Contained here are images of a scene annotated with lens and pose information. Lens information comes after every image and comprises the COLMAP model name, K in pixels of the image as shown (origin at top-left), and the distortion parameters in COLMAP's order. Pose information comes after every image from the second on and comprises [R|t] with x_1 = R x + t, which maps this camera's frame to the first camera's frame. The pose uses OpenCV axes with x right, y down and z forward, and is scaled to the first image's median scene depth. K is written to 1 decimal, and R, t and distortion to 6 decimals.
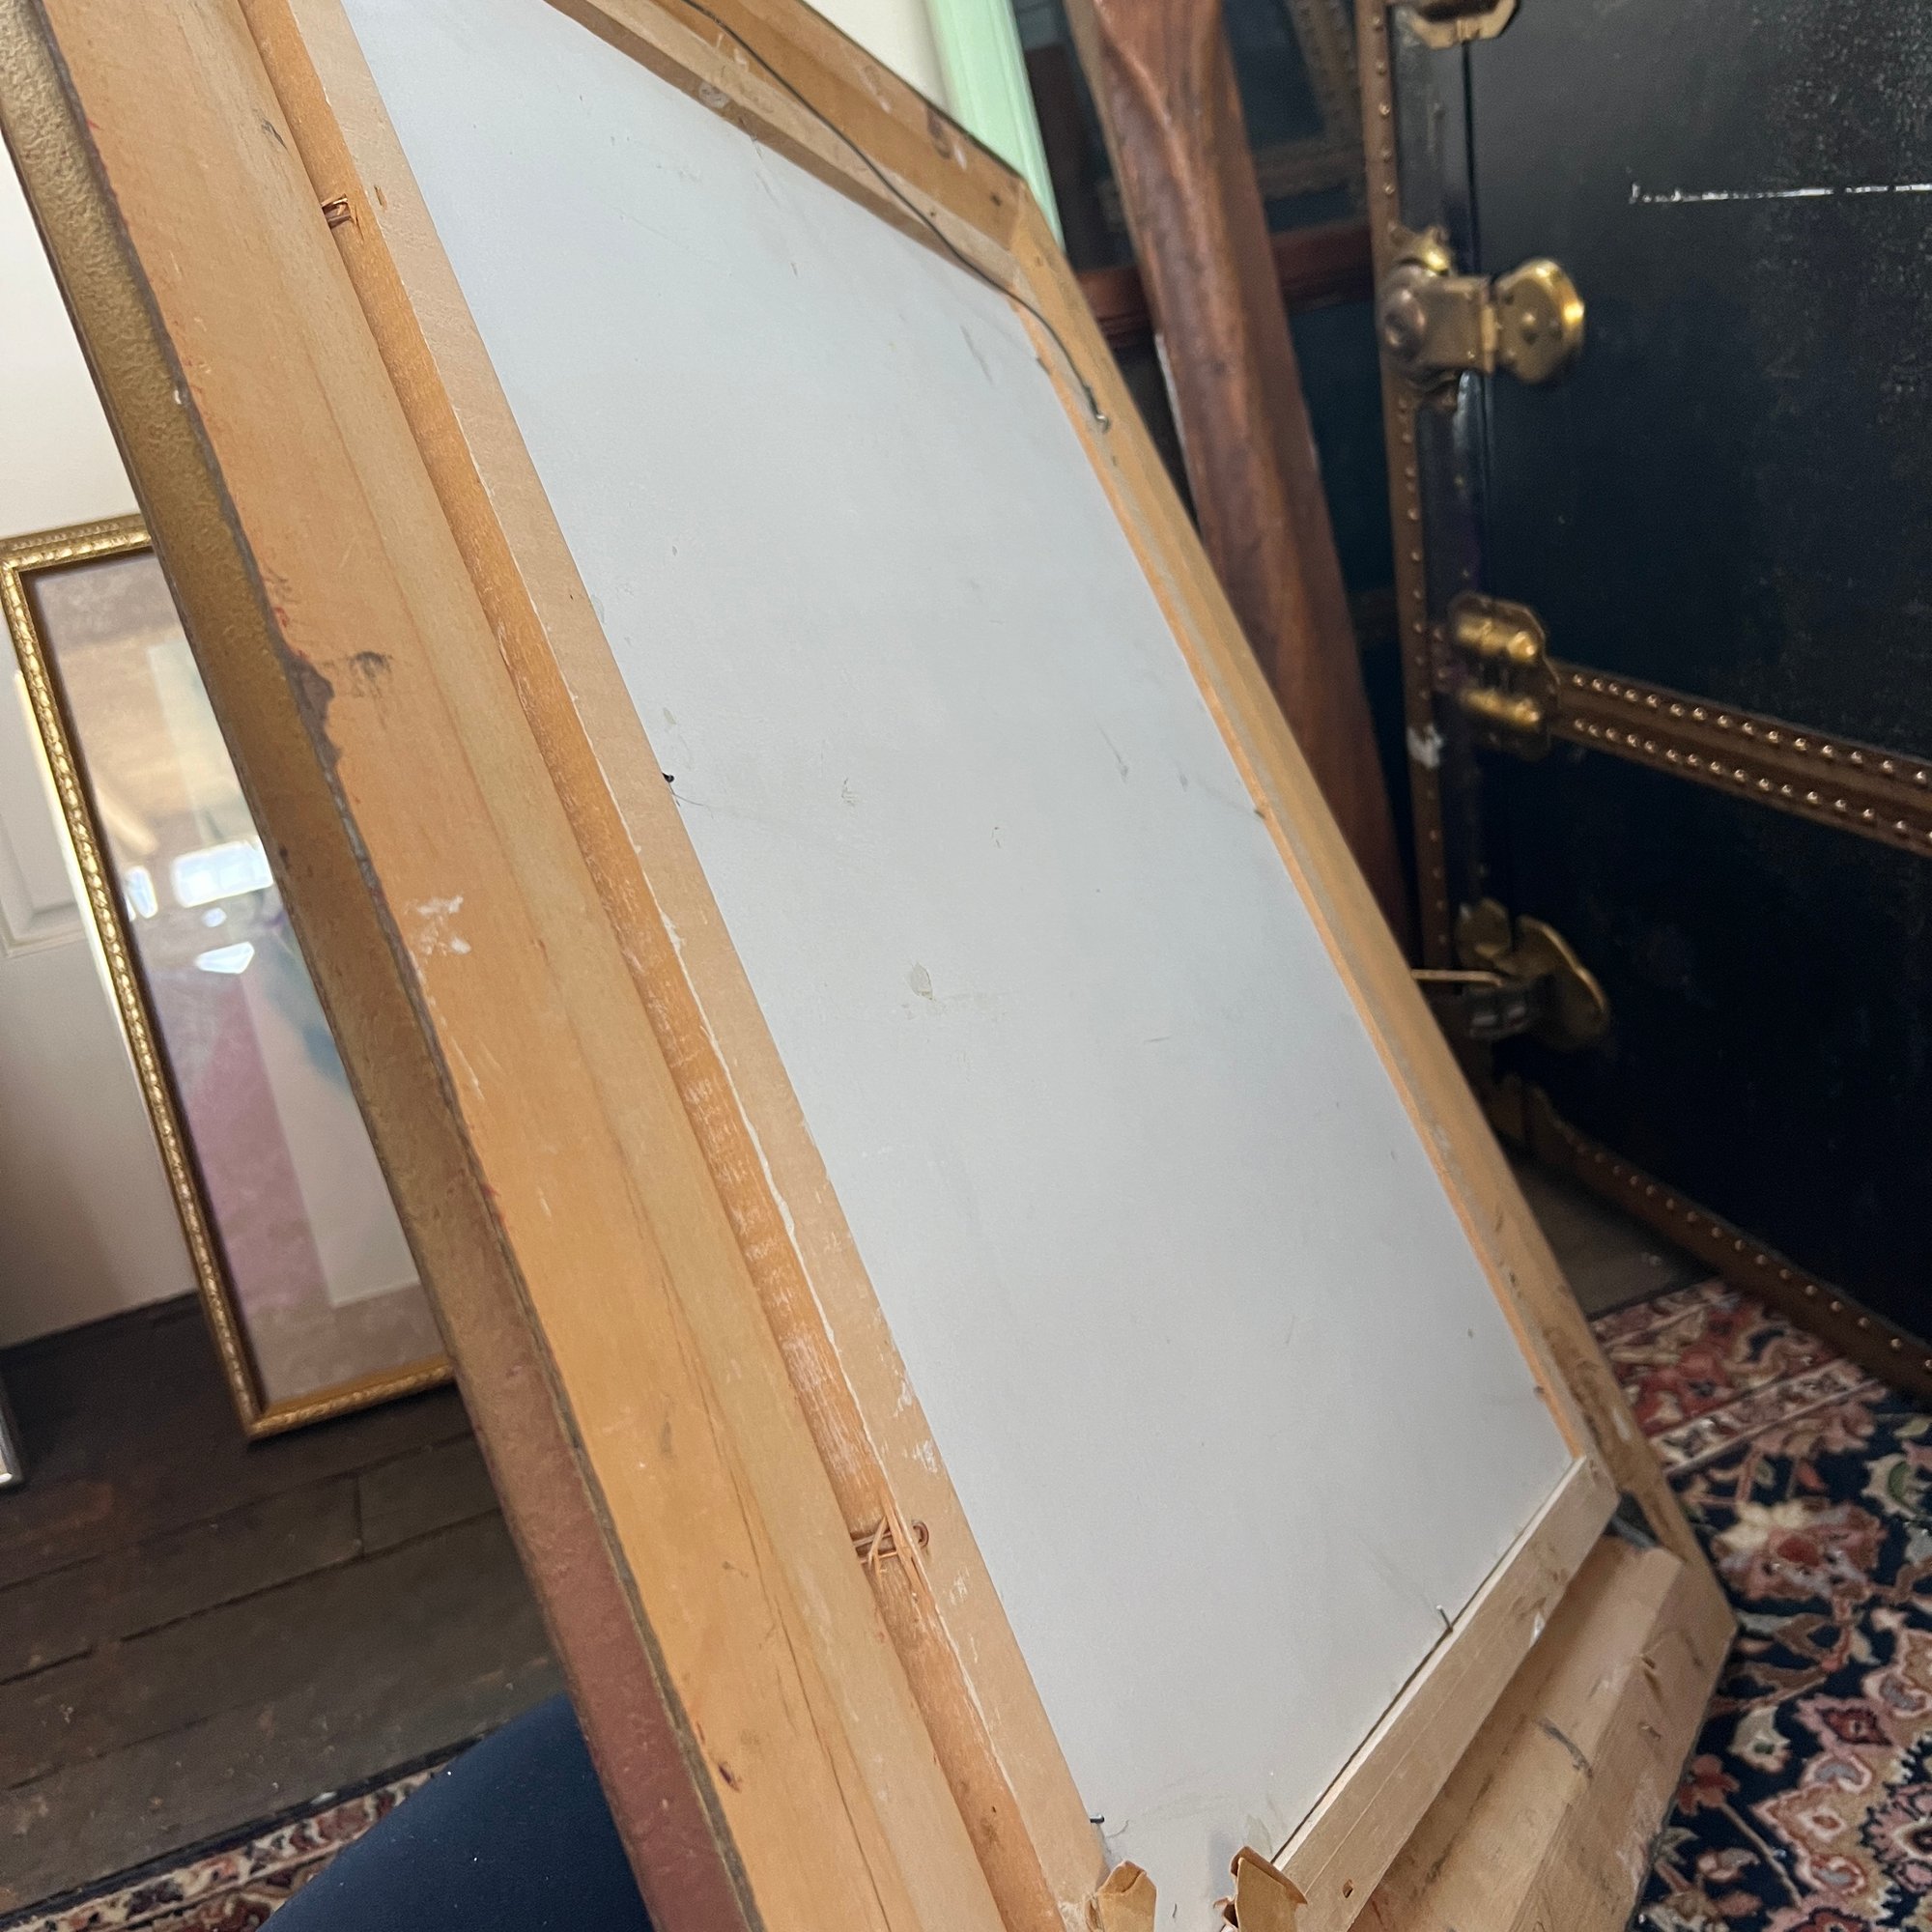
lens RADIAL K [[1945.1, 0, 969.1], [0, 1945.1, 981.6], [0, 0, 1]] dist [-0.002963, 0.000000]
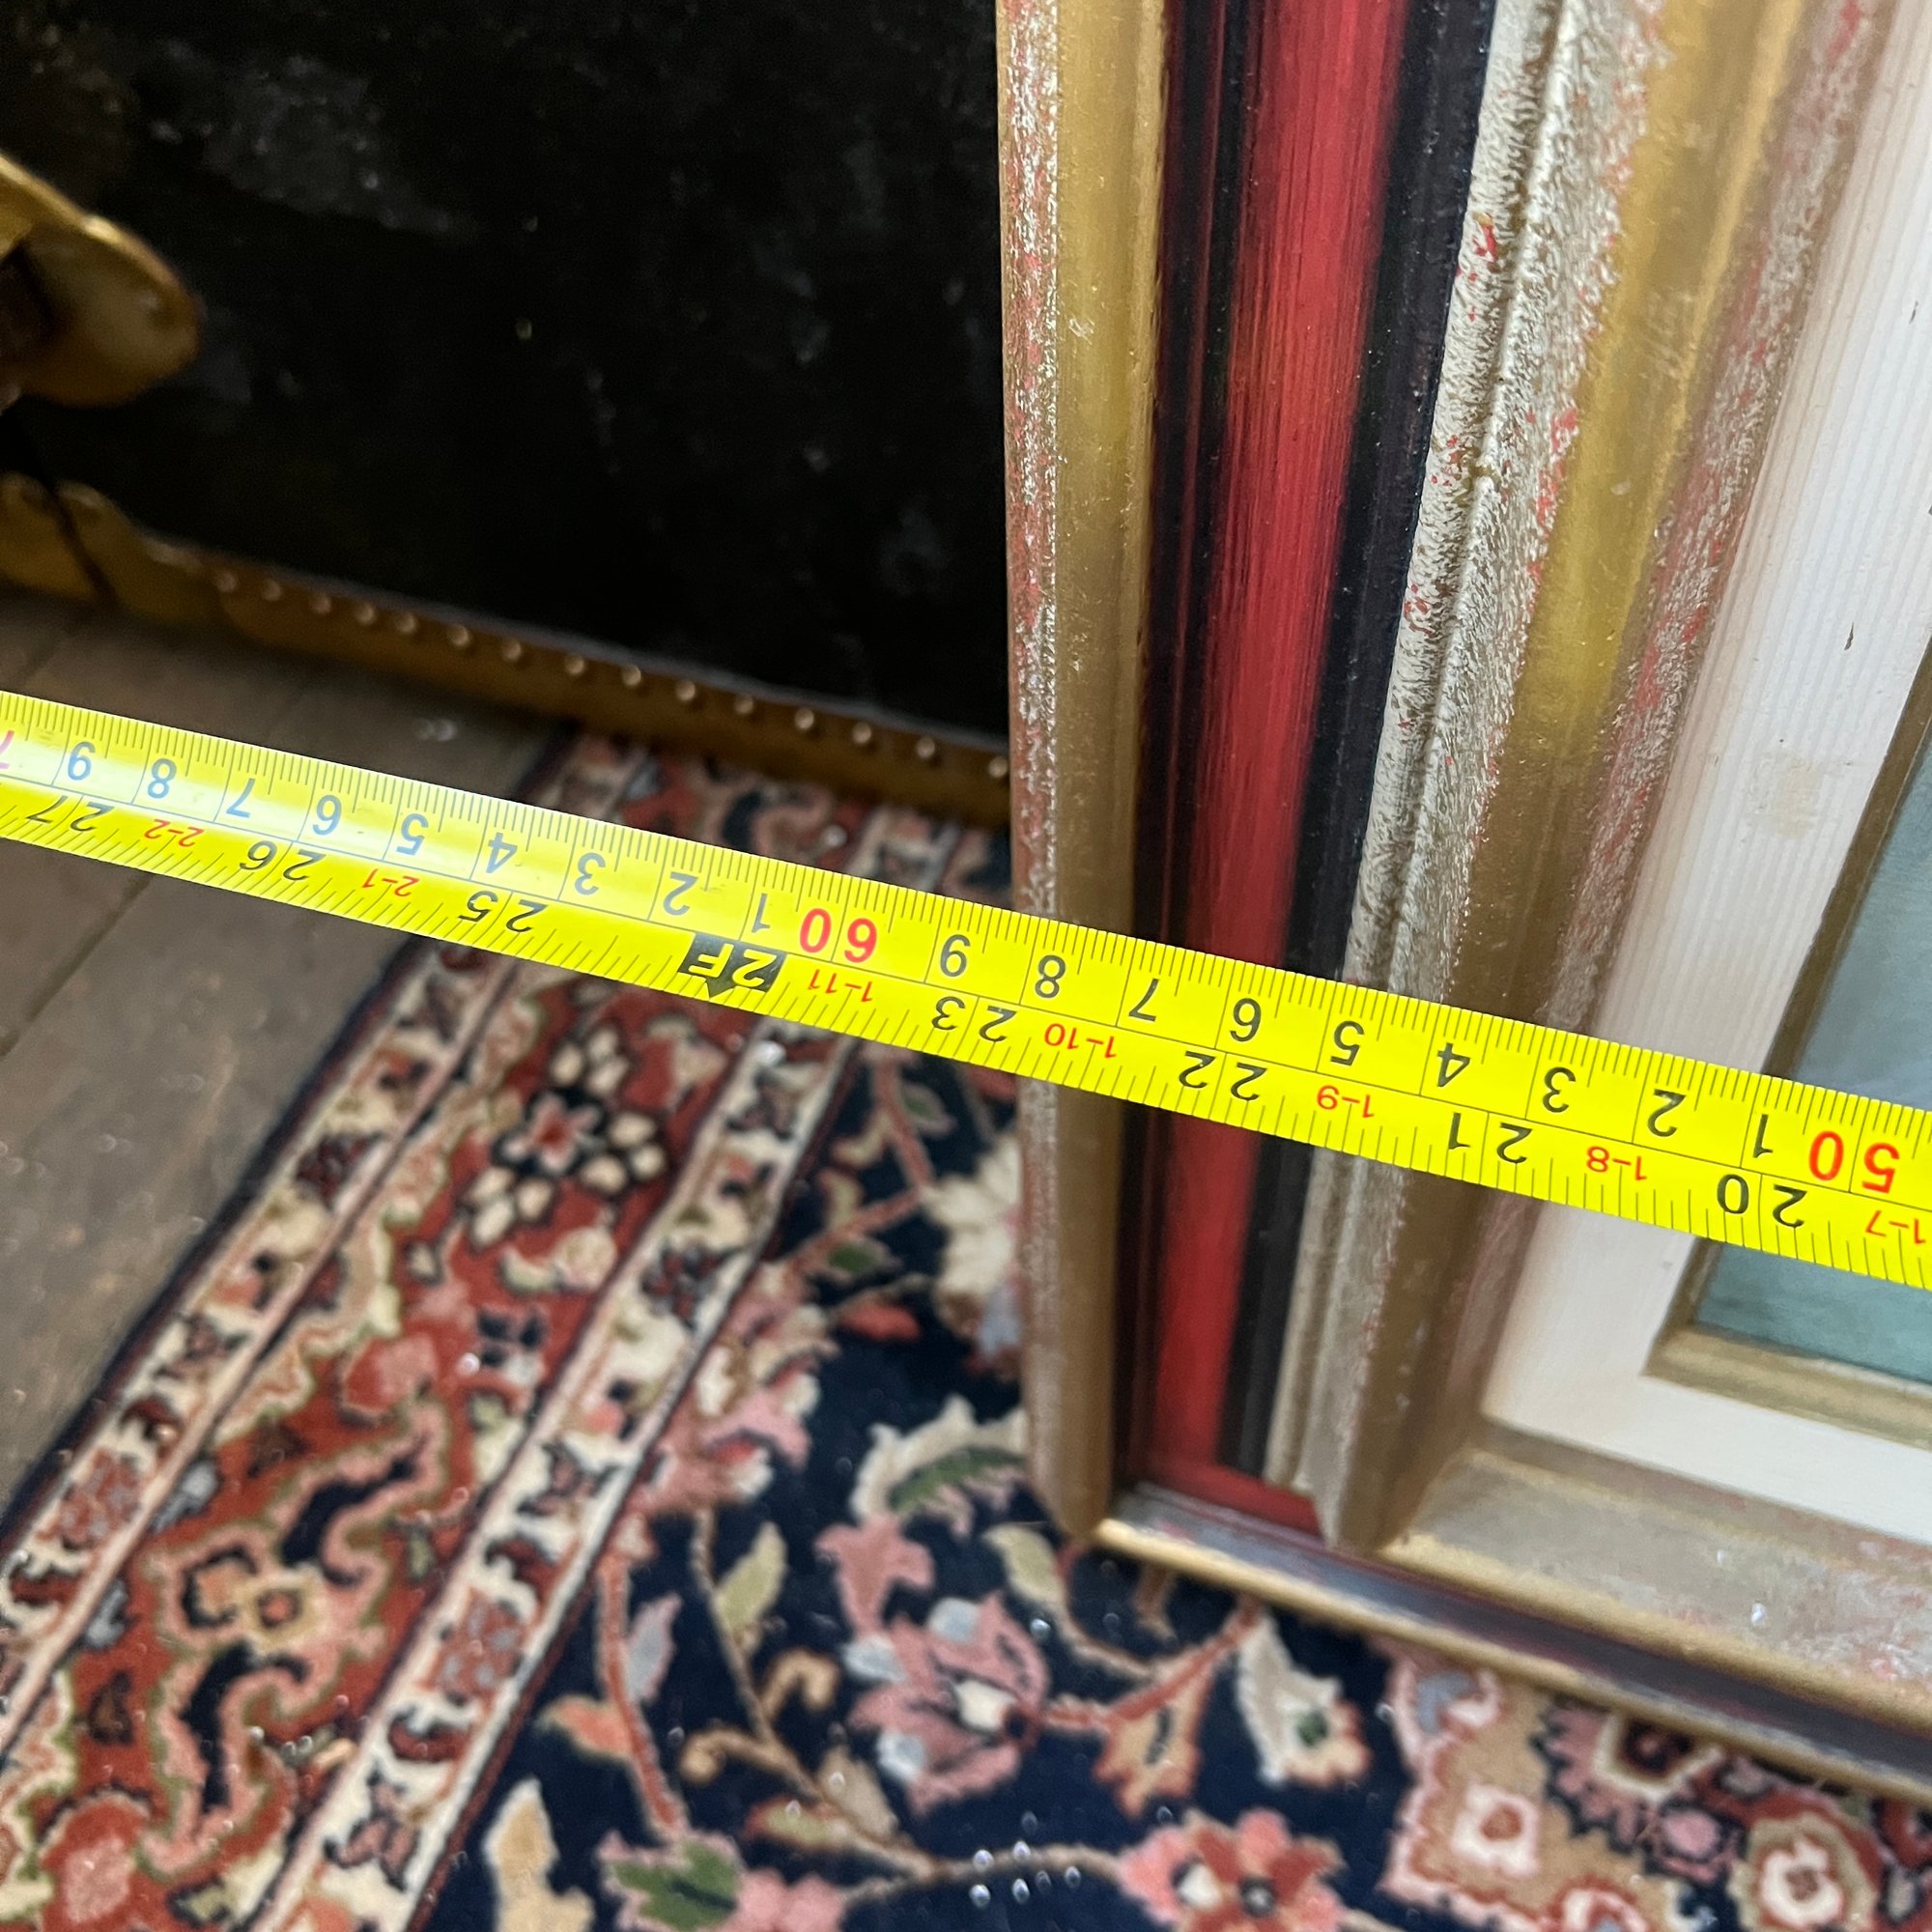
lens RADIAL K [[1945.1, 0, 978.2], [0, 1945.1, 965.8], [0, 0, 1]] dist [-0.002963, 0.000000]
pose [[0.657530, -0.511817, 0.552899, 0.145207], [0.238995, 0.837634, 0.491173, -0.037949], [-0.714518, -0.190821, 0.673091, 0.641217]]
